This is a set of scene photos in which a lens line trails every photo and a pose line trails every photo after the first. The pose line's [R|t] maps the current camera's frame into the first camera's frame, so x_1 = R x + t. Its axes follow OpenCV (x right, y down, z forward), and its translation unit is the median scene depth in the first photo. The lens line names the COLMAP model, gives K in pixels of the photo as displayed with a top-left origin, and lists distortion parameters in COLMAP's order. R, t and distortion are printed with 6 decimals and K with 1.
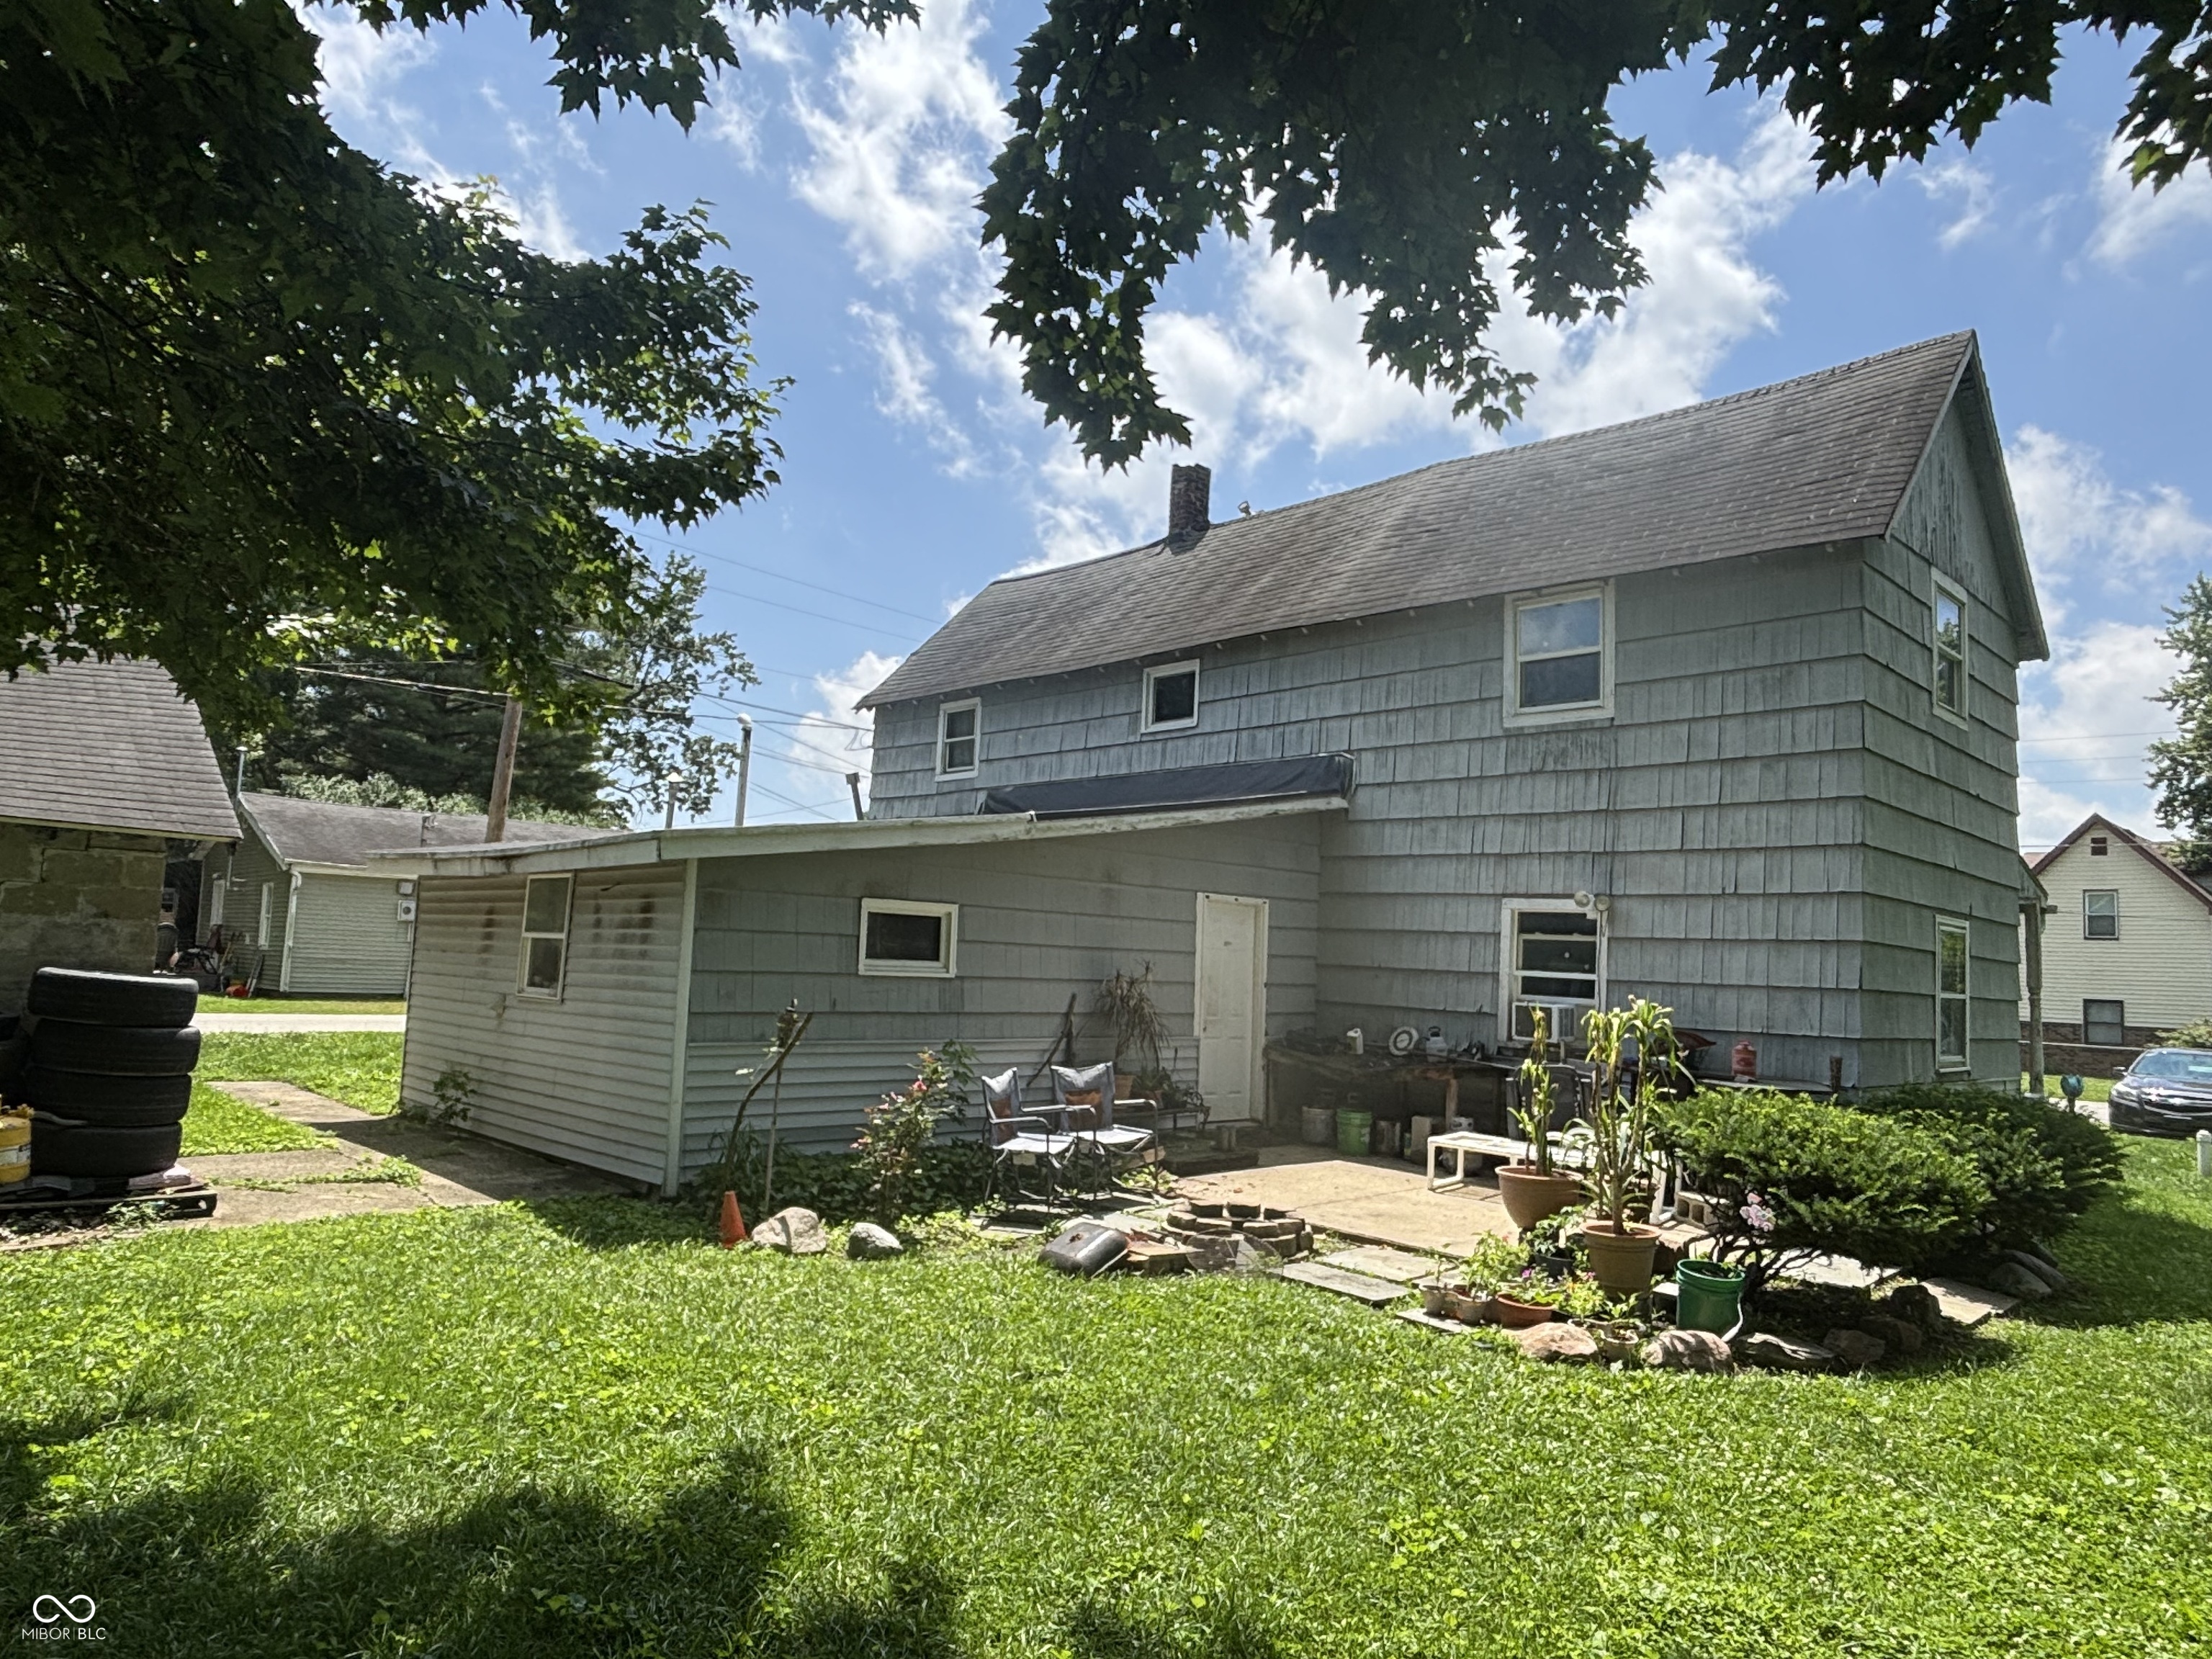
lens RADIAL K [[1378.4, 0, 1106.7], [0, 1378.4, 830.4], [0, 0, 1]] dist [-0.000240, -0.000006]
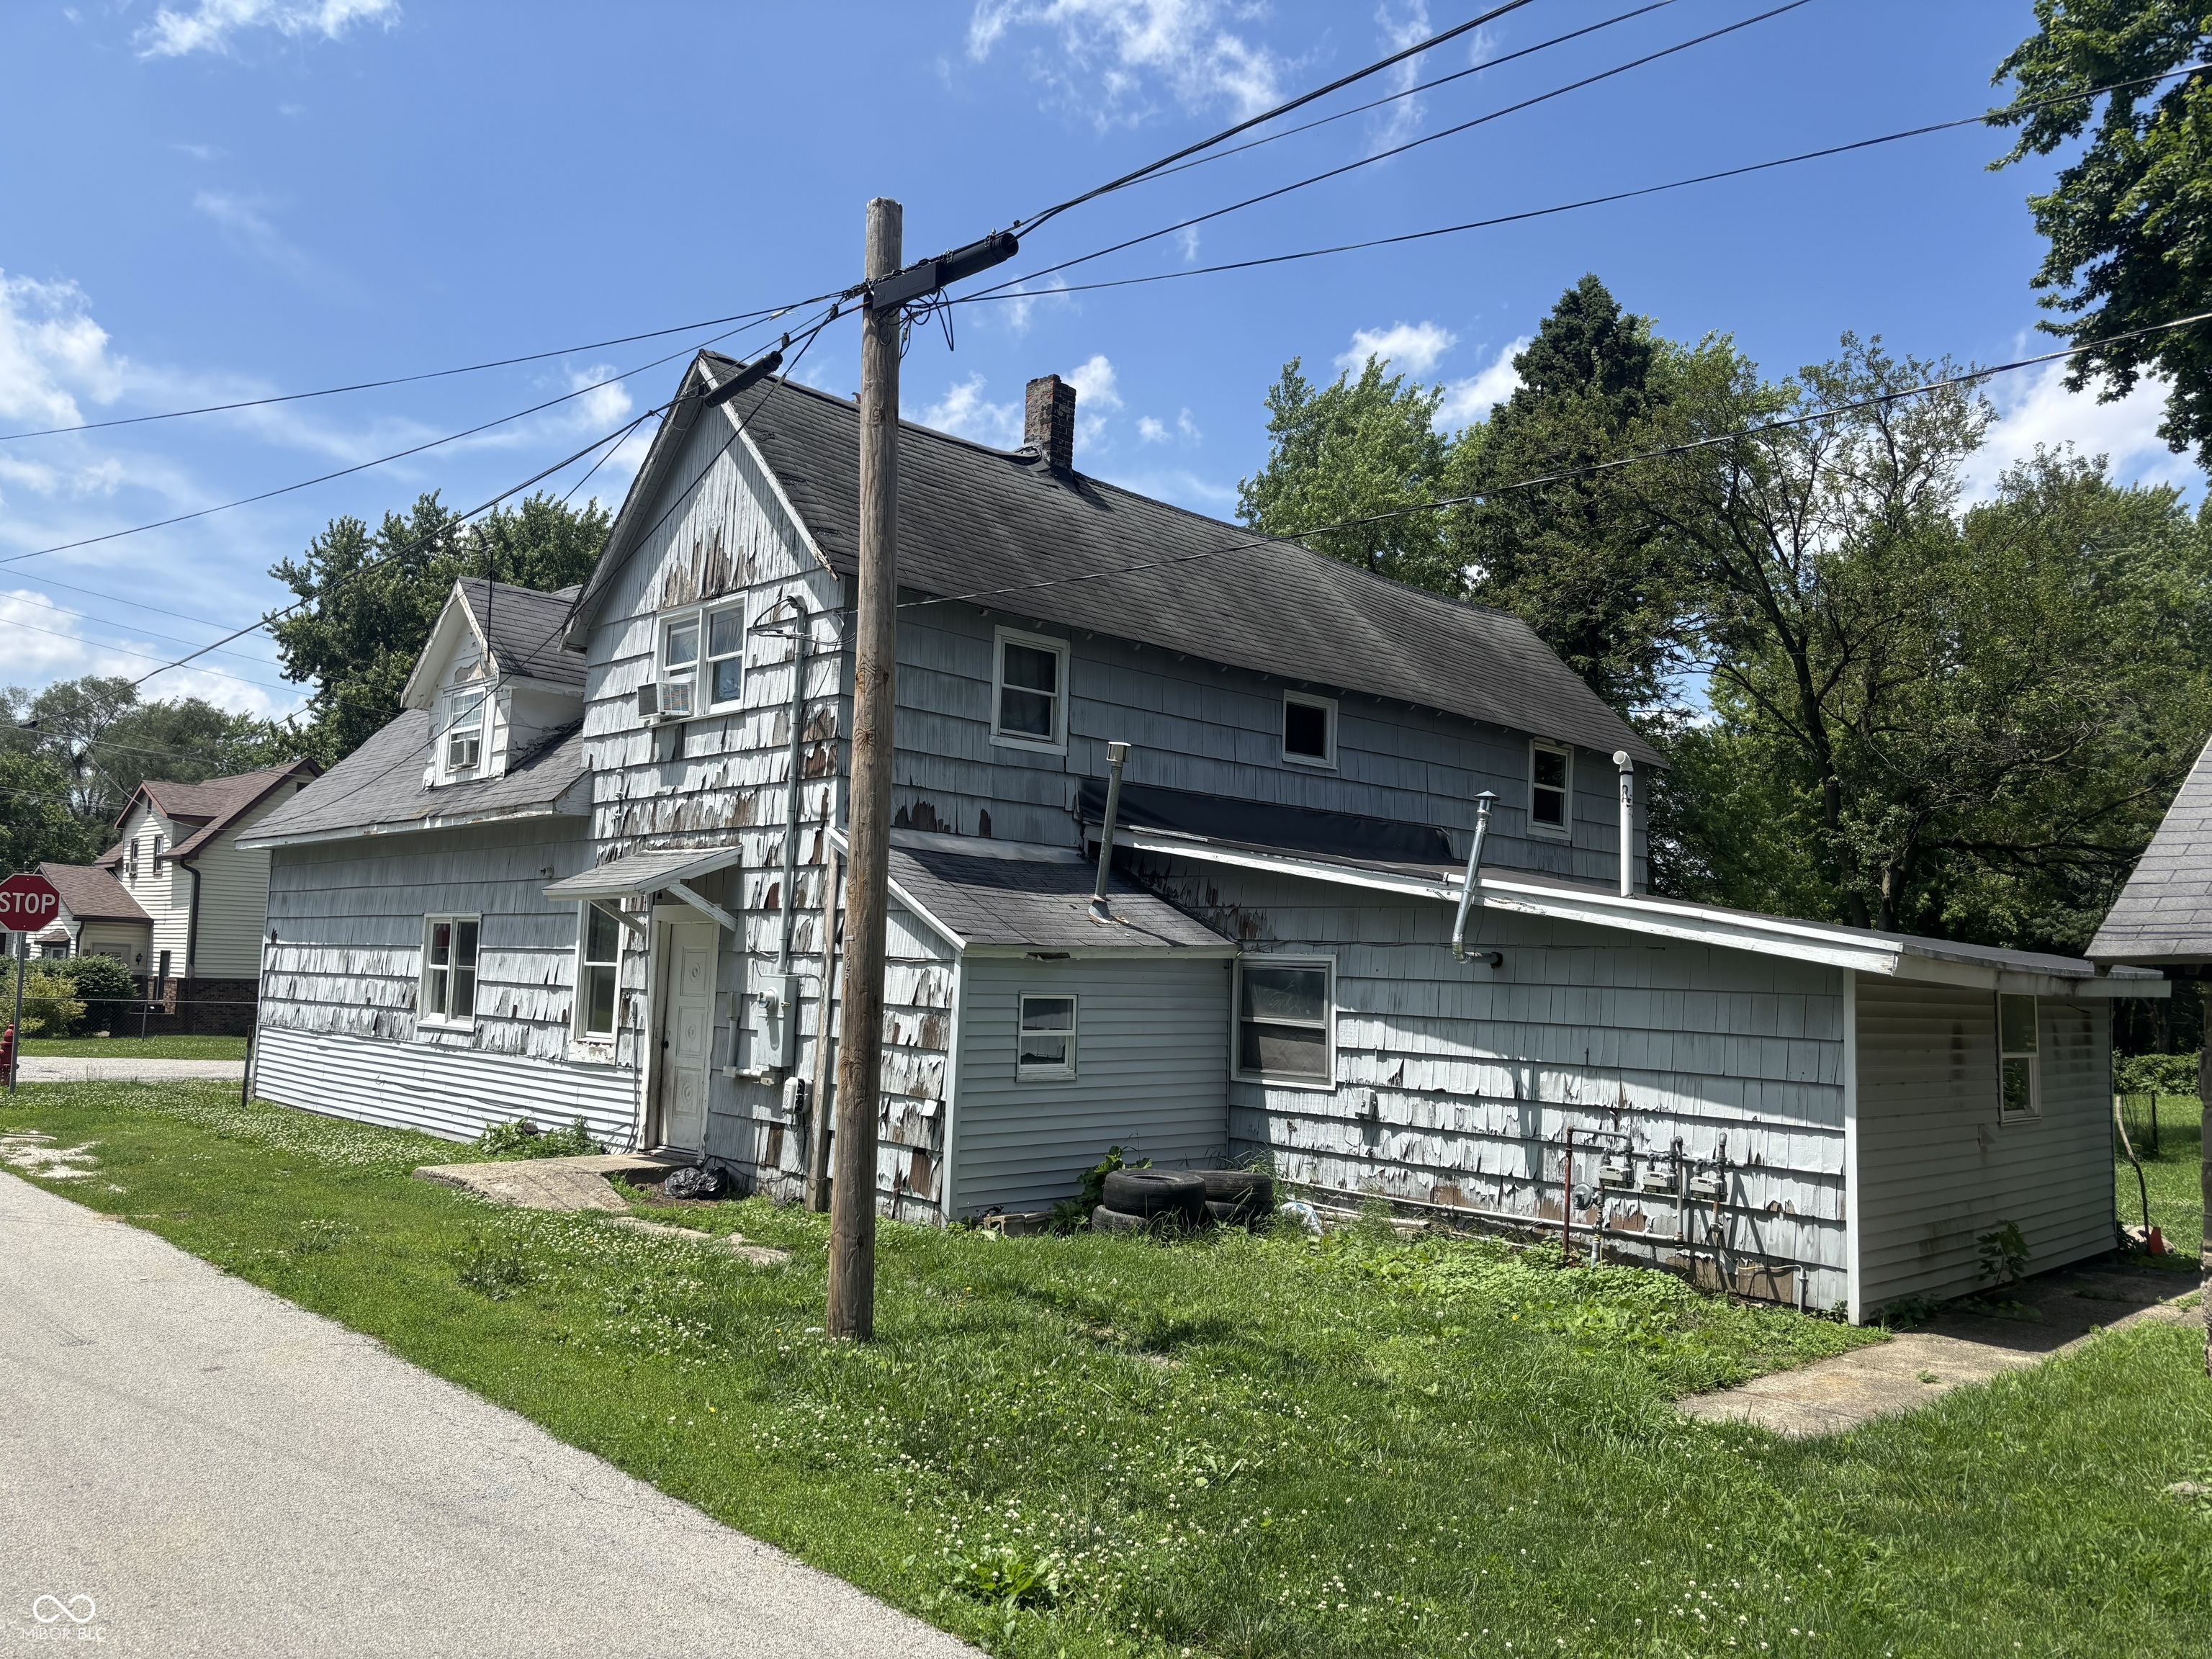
lens RADIAL K [[1658.1, 0, 1106.6], [0, 1658.1, 828.0], [0, 0, 1]] dist [0.000740, 0.000094]
pose [[0.019530, 0.044048, 0.998838, -1.092027], [-0.134578, 0.990053, -0.041029, 0.034920], [-0.990710, -0.133621, 0.025264, 1.107204]]
